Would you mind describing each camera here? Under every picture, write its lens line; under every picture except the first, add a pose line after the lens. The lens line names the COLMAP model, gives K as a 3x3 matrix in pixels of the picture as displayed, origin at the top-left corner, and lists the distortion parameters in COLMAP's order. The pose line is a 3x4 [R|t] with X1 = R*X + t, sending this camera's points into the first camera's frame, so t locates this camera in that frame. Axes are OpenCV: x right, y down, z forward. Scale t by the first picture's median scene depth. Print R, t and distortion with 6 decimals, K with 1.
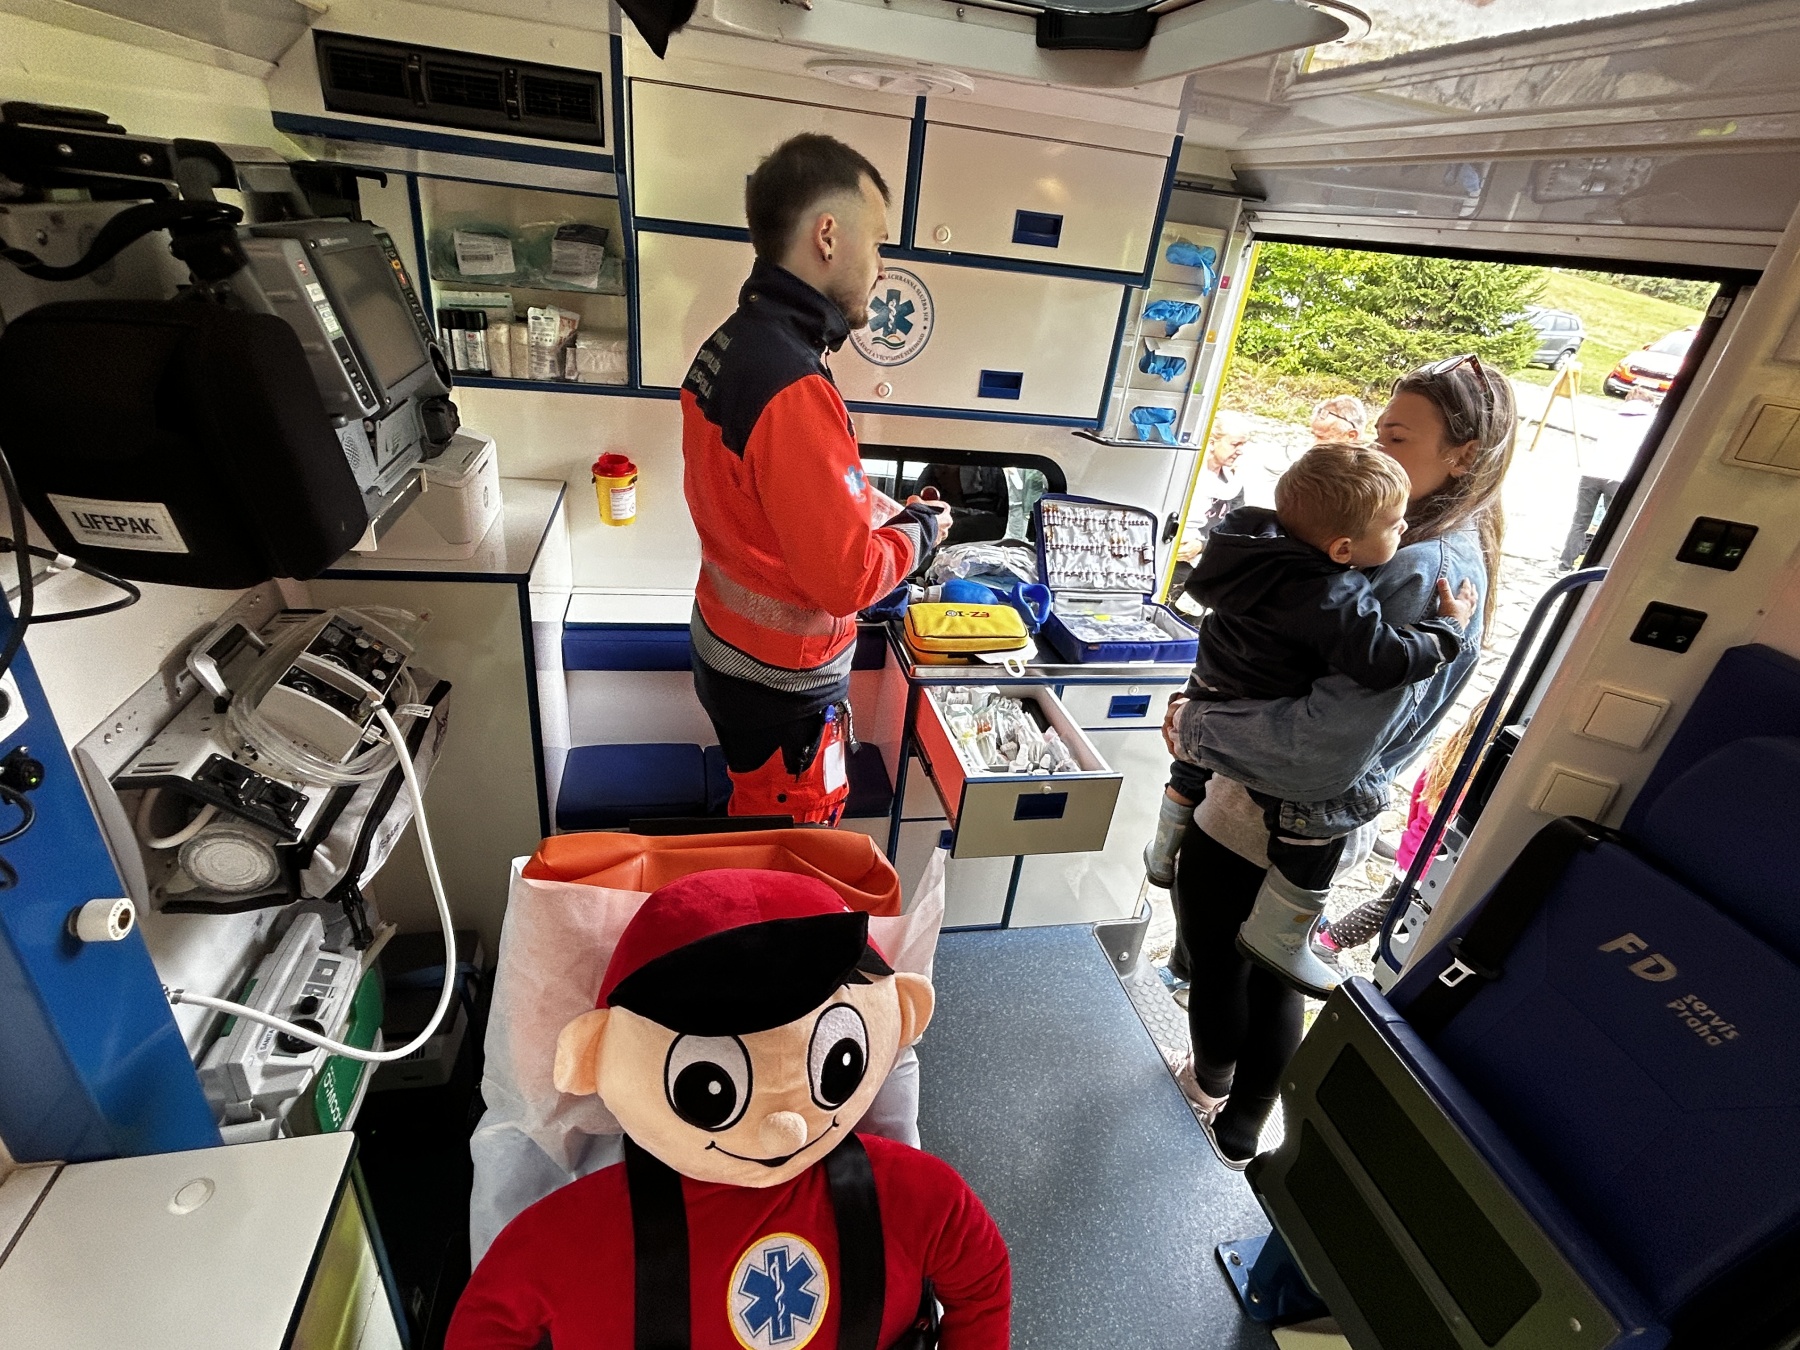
lens RADIAL K [[878.9, 0, 899.7], [0, 878.9, 676.0], [0, 0, 1]] dist [0.006507, -0.000467]
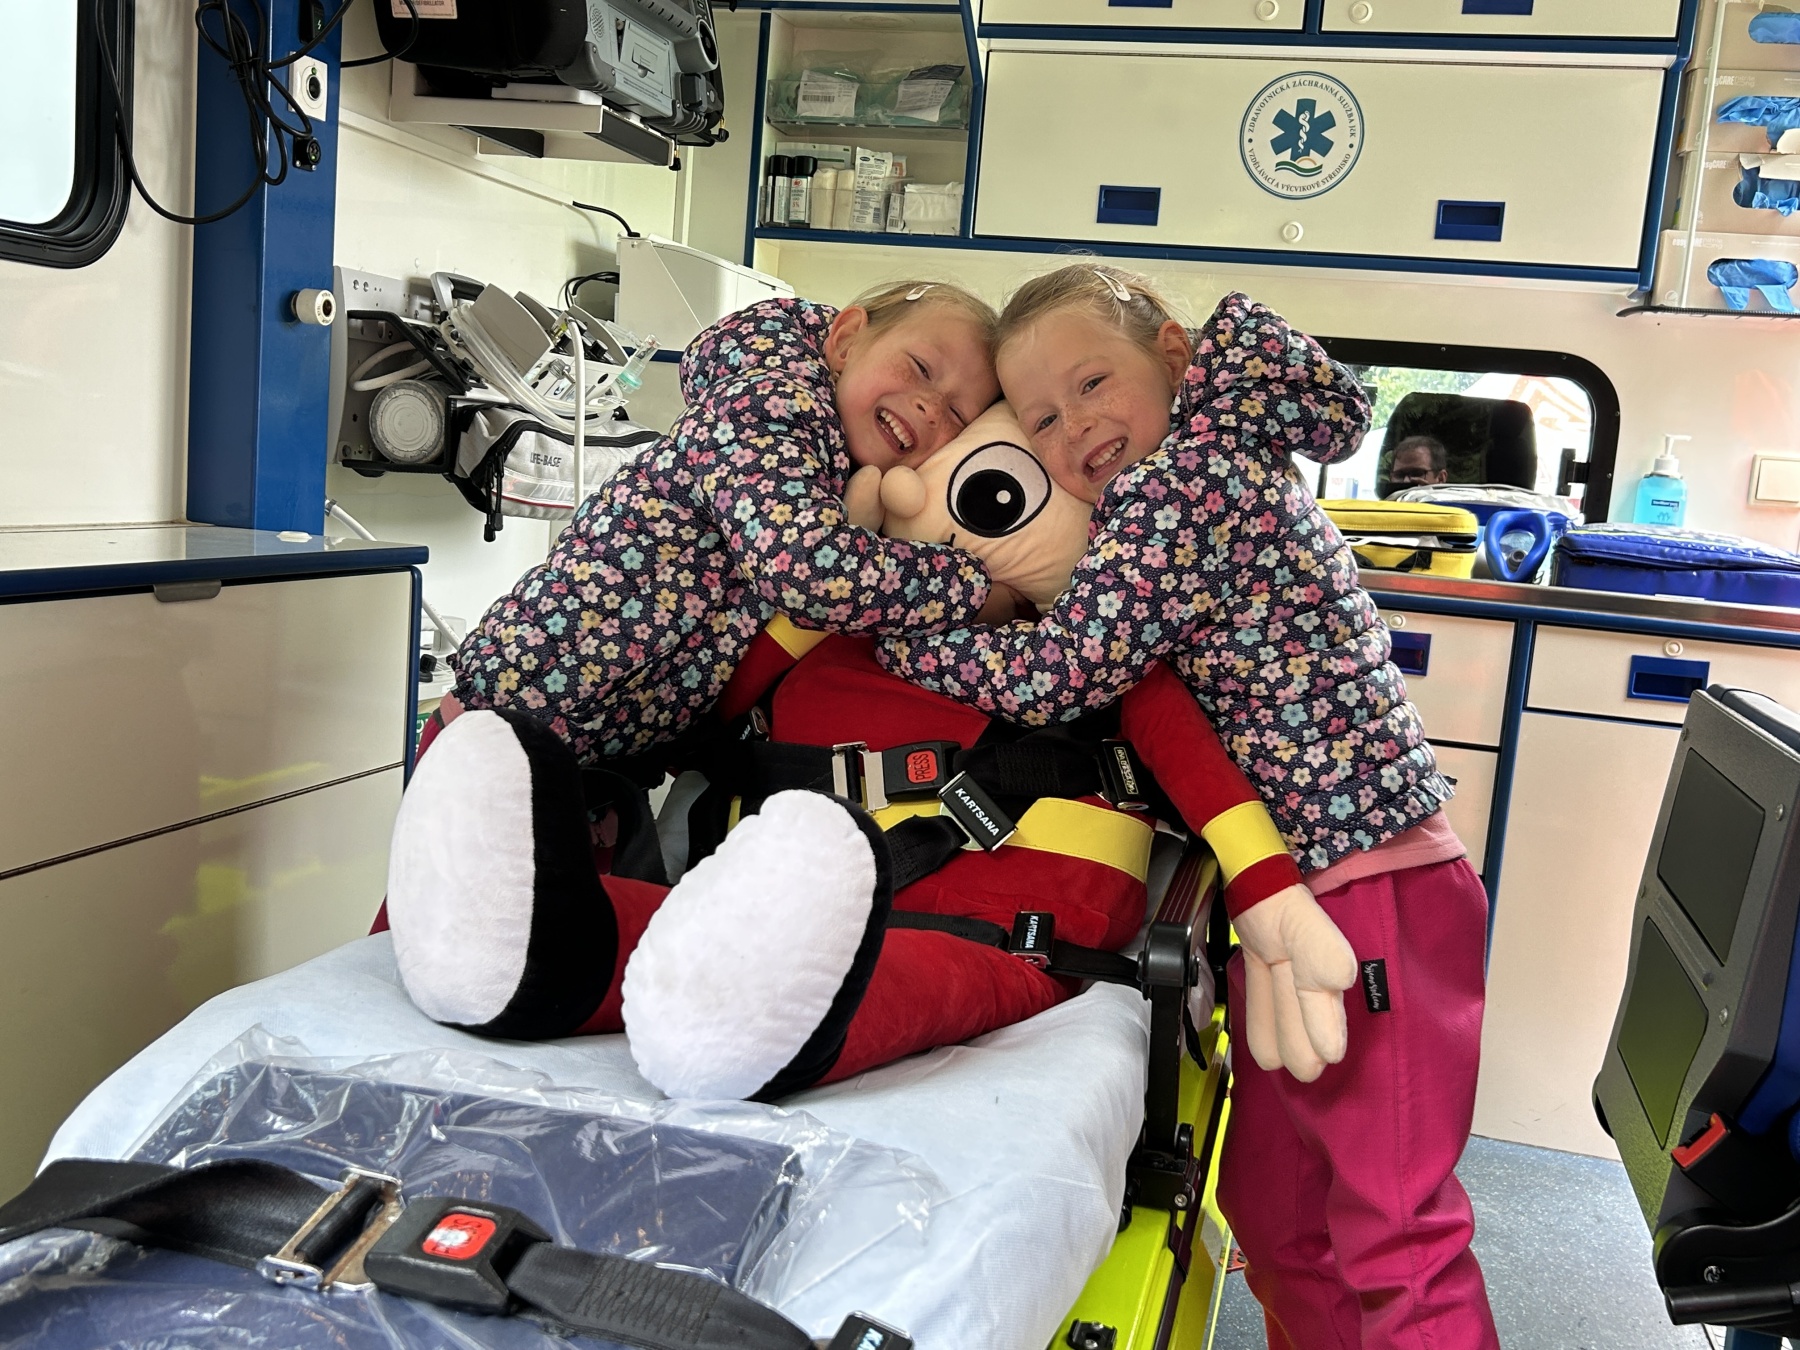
lens RADIAL K [[1764.2, 0, 902.8], [0, 1764.2, 677.3], [0, 0, 1]] dist [0.015723, 0.000000]
pose [[0.893611, 0.025303, -0.448128, 0.381777], [-0.197442, 0.918783, -0.341840, 0.608340], [0.403082, 0.393951, 0.826031, -0.190695]]
